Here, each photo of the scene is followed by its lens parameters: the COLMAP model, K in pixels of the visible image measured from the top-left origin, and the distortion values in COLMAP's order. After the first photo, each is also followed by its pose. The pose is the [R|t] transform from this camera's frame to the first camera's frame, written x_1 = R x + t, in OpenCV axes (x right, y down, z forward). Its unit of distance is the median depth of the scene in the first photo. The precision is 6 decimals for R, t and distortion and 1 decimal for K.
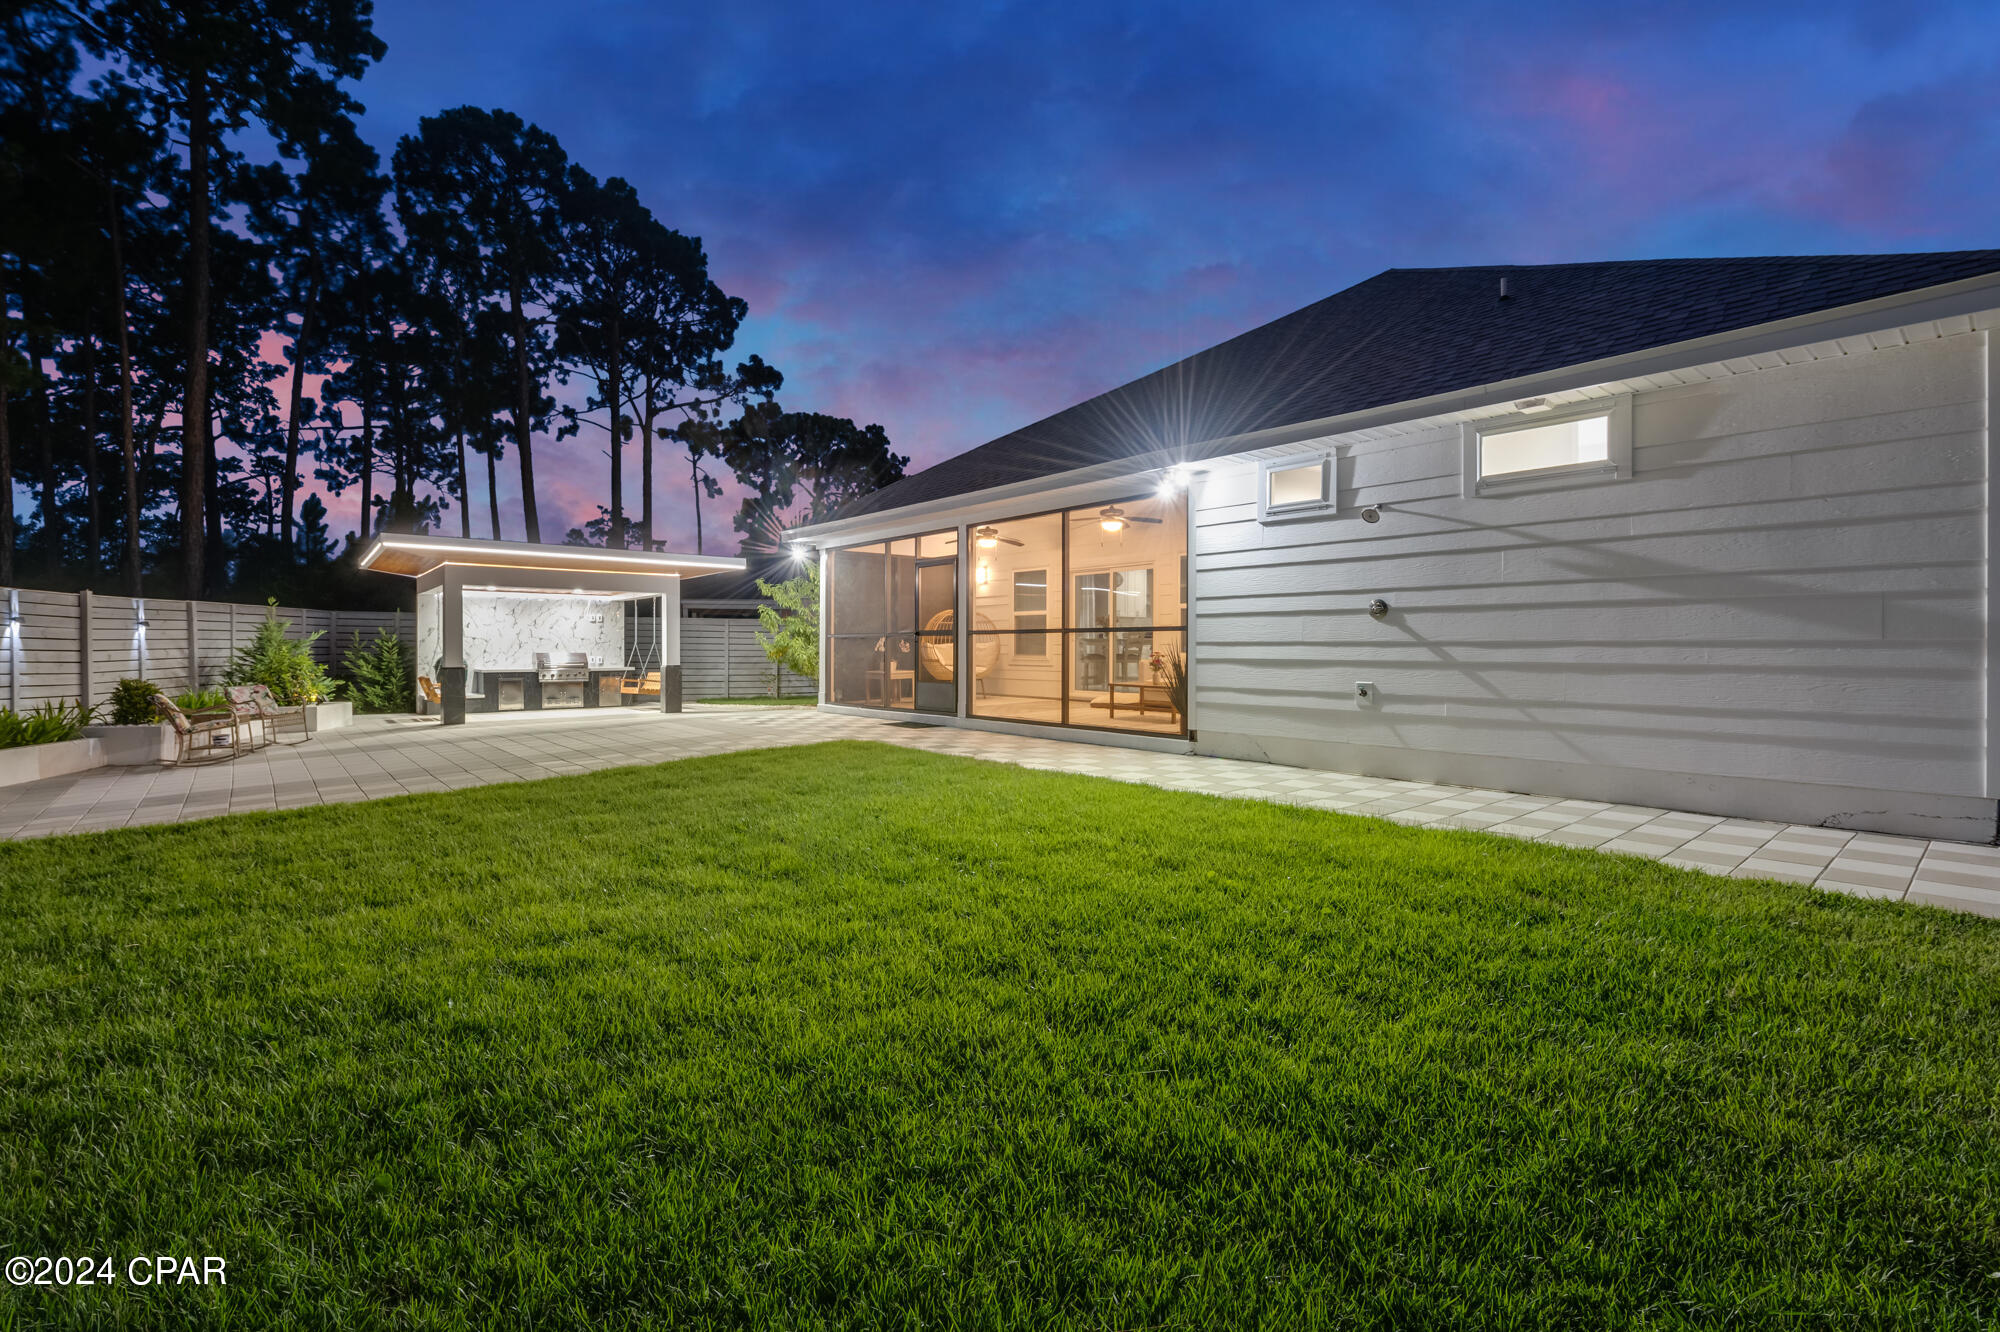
lens RADIAL K [[849.6, 0, 992.9], [0, 849.6, 641.8], [0, 0, 1]] dist [-0.003496, -0.000669]
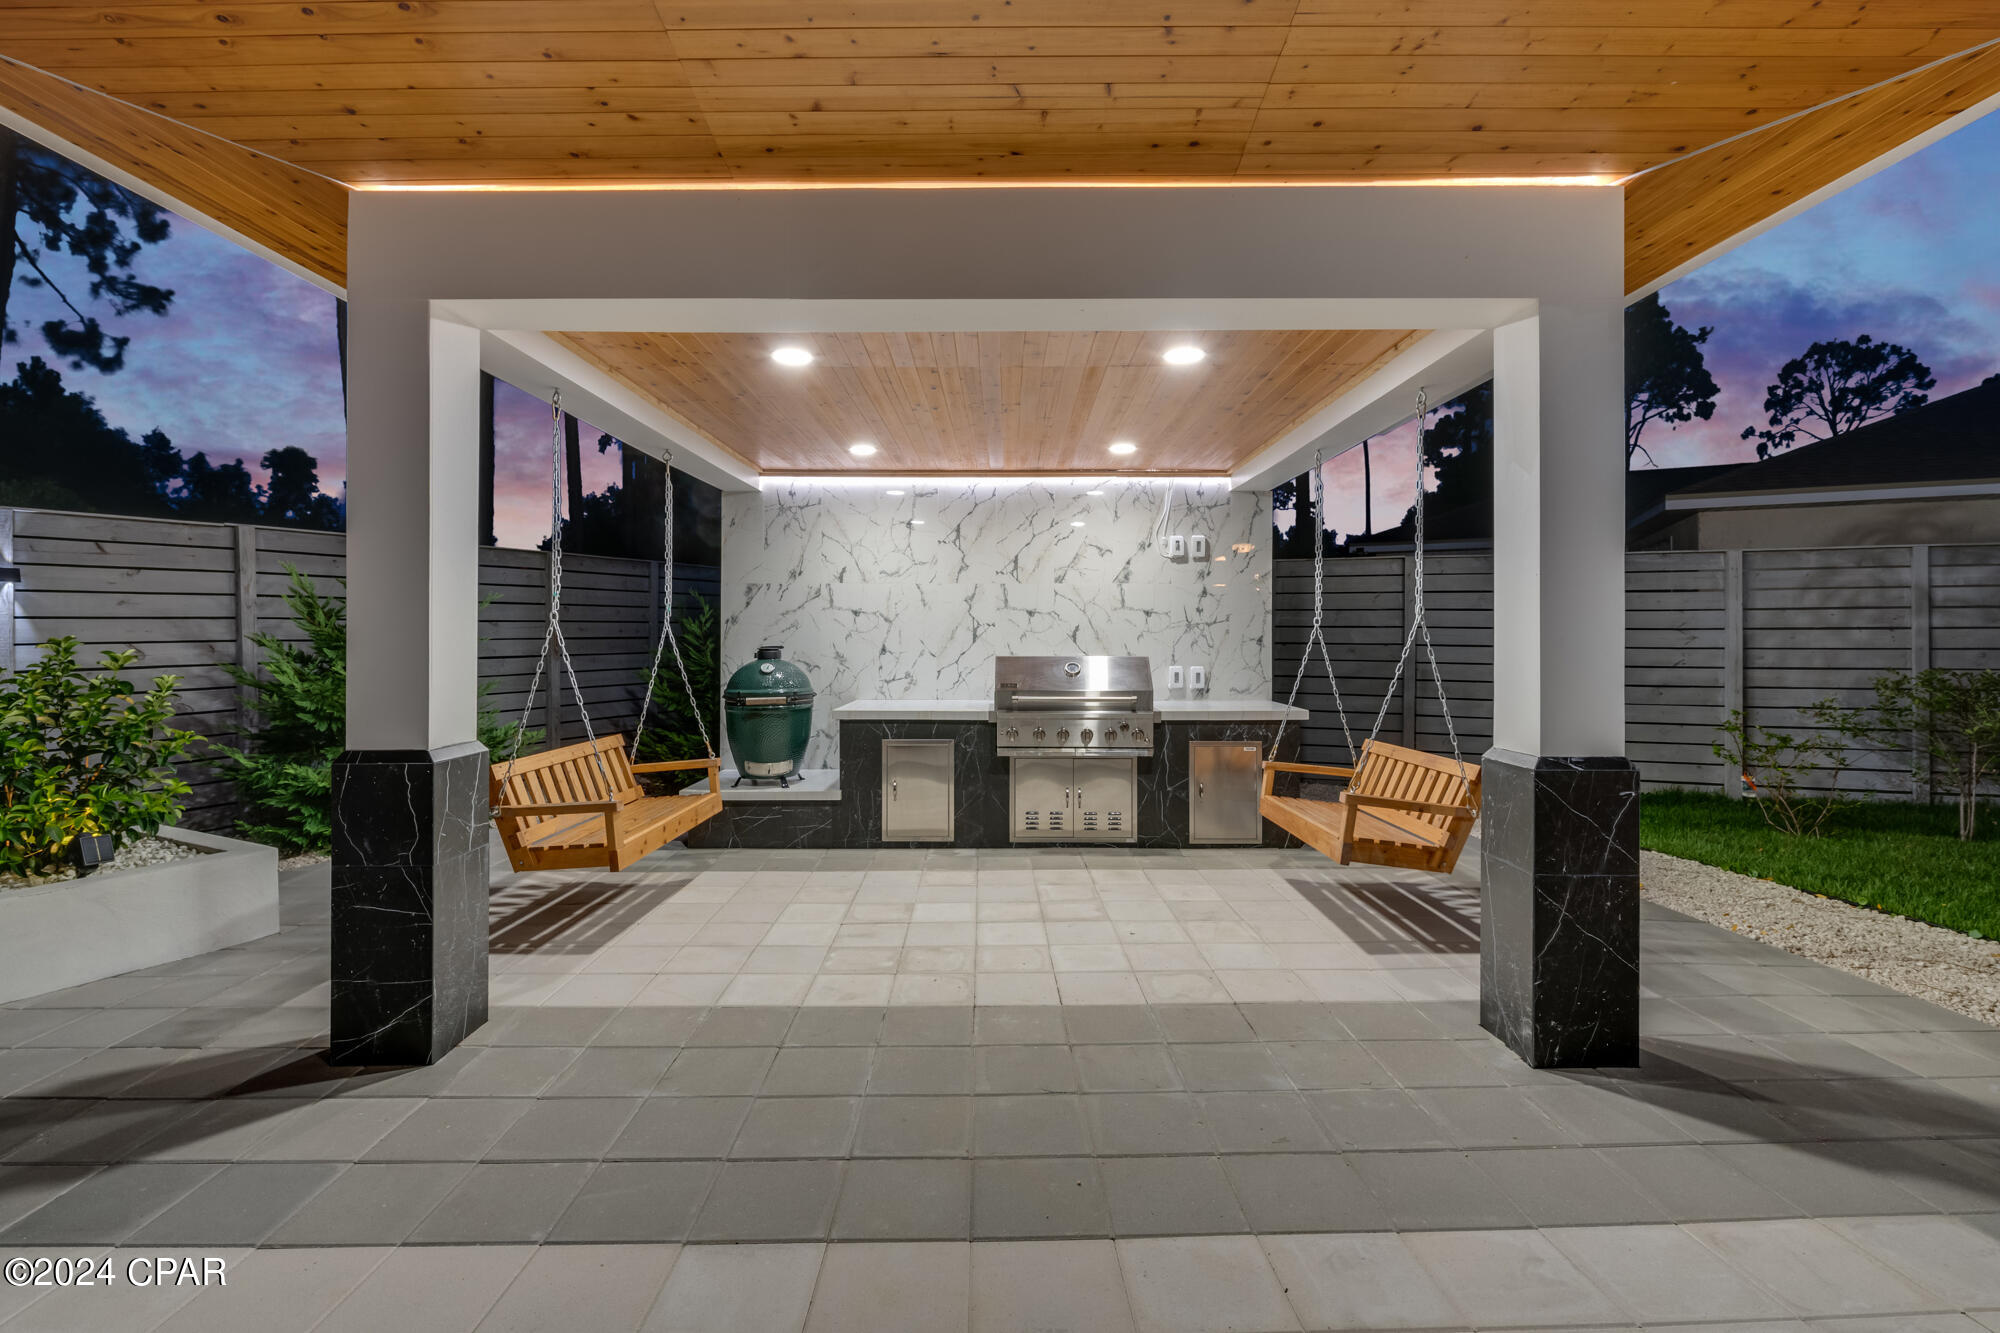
lens RADIAL K [[942.2, 0, 999.0], [0, 942.2, 624.7], [0, 0, 1]] dist [-0.002835, -0.000316]
pose [[0.769925, -0.007697, -0.638088, -0.327827], [0.004381, 0.999967, -0.006776, 0.004107], [0.638119, 0.002421, 0.769934, 0.755827]]
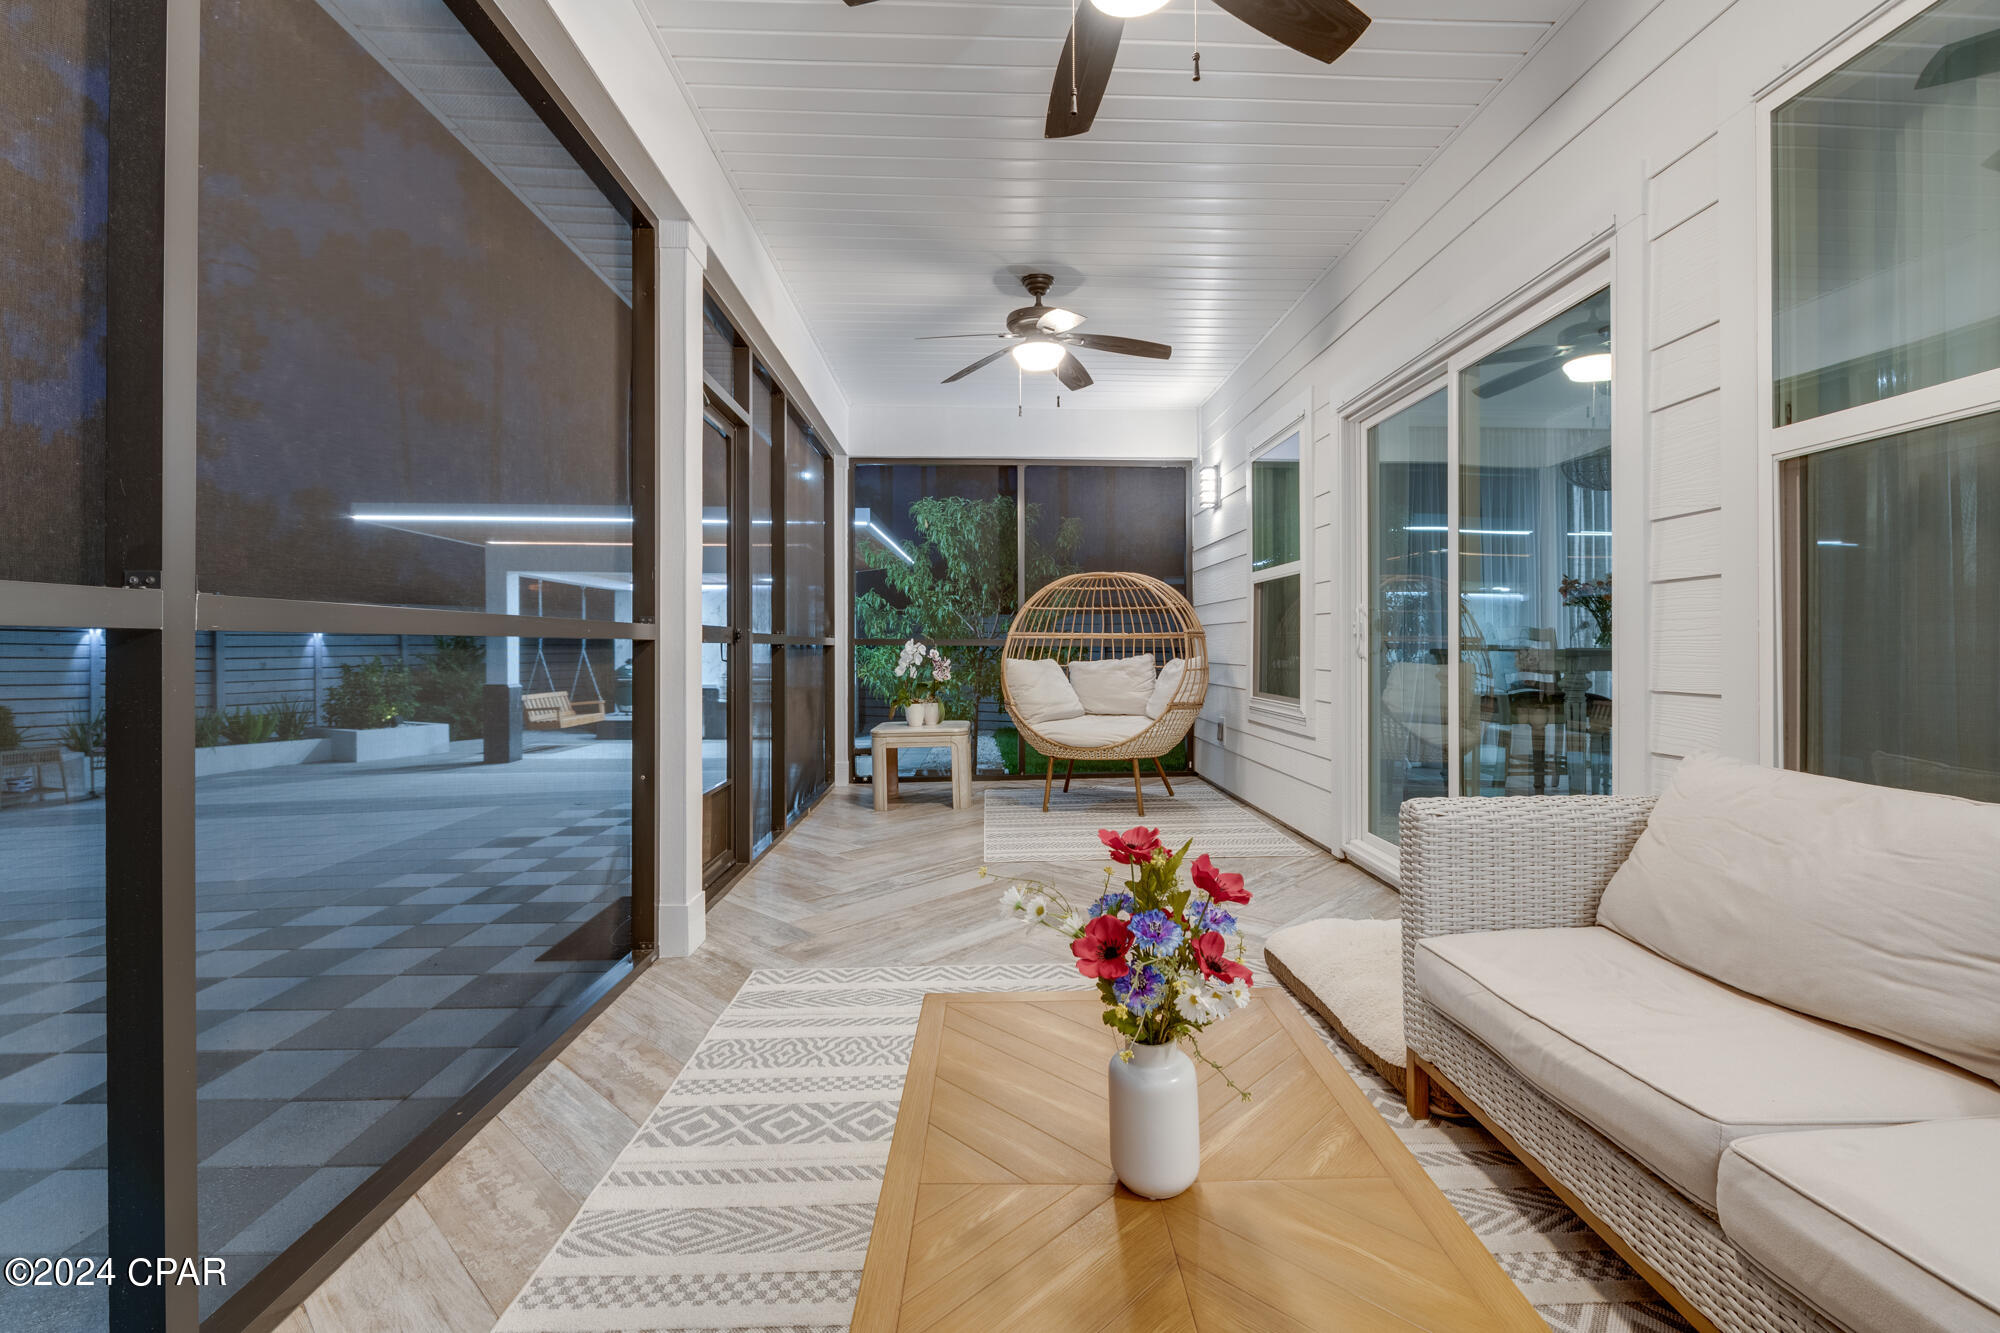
lens RADIAL K [[849.6, 0, 992.9], [0, 849.6, 642.3], [0, 0, 1]] dist [-0.003496, -0.000669]
pose [[0.799895, 0.001751, -0.600138, 0.131830], [-0.001374, 0.999998, 0.001086, -0.007302], [0.600139, -0.000044, 0.799896, 0.540824]]
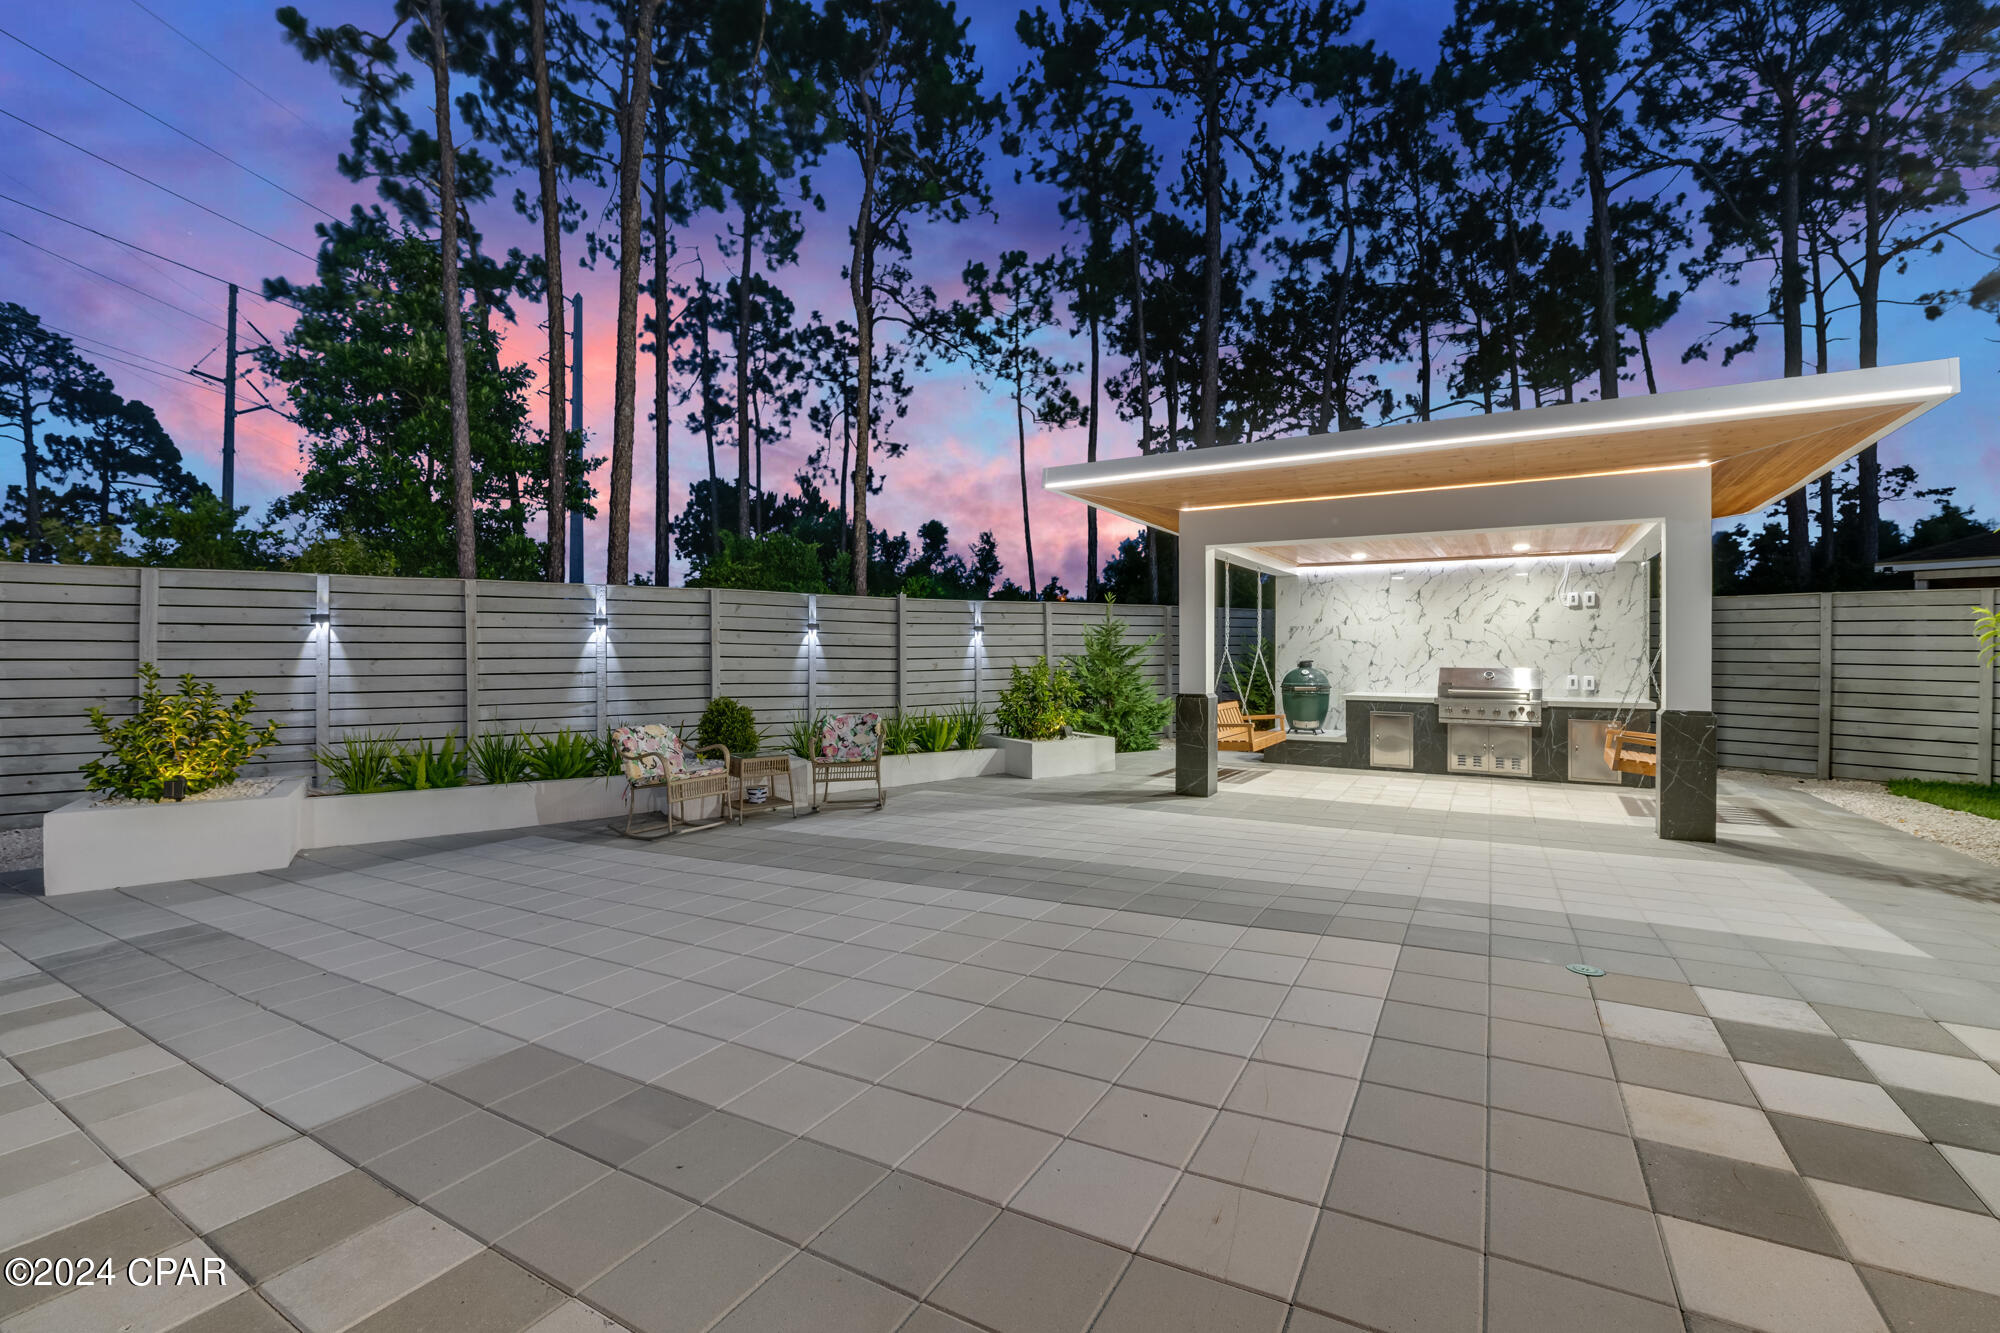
lens RADIAL K [[849.6, 0, 992.9], [0, 849.6, 642.3], [0, 0, 1]] dist [-0.003496, -0.000669]
pose [[0.325183, -0.008315, -0.945614, -0.117332], [0.004331, 0.999964, -0.007303, -0.000321], [0.945641, -0.001721, 0.325208, 0.562892]]
